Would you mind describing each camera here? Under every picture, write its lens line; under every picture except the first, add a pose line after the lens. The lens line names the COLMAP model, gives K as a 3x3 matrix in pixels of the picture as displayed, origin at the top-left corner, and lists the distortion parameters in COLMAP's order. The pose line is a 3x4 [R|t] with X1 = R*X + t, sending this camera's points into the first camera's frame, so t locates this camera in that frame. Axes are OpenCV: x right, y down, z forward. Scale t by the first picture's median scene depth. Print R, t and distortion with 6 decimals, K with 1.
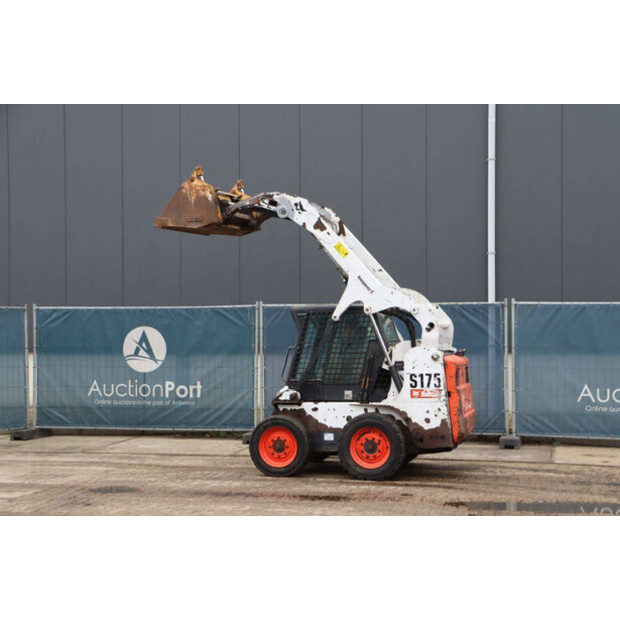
lens RADIAL K [[1011.9, 0, 330.2], [0, 1011.9, 299.6], [0, 0, 1]] dist [0.075672, 0.000000]
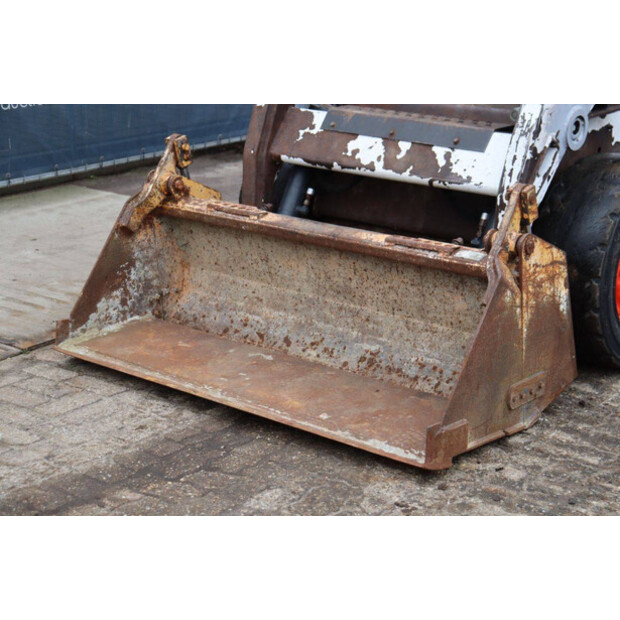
lens RADIAL K [[1278.3, 0, 315.7], [0, 1278.3, 309.5], [0, 0, 1]] dist [0.326569, 0.000000]
pose [[0.434199, -0.252086, 0.864826, -0.422801], [-0.022604, 0.956695, 0.290214, 0.050476], [-0.900533, -0.145559, 0.409698, 0.933971]]
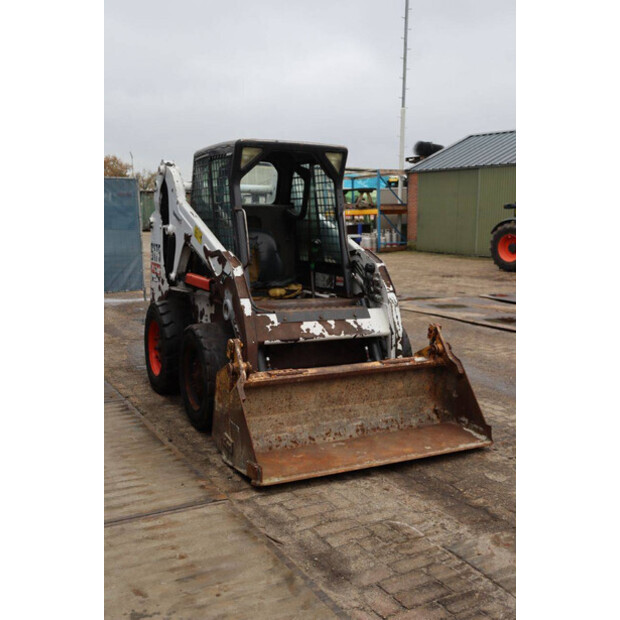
lens RADIAL K [[688.2, 0, 312.6], [0, 688.2, 313.5], [0, 0, 1]] dist [-0.044839, 0.000000]
pose [[-0.662627, -0.098508, 0.742443, -0.362030], [-0.018082, 0.993128, 0.115631, 0.062472], [-0.748731, 0.063195, -0.659854, 1.347176]]
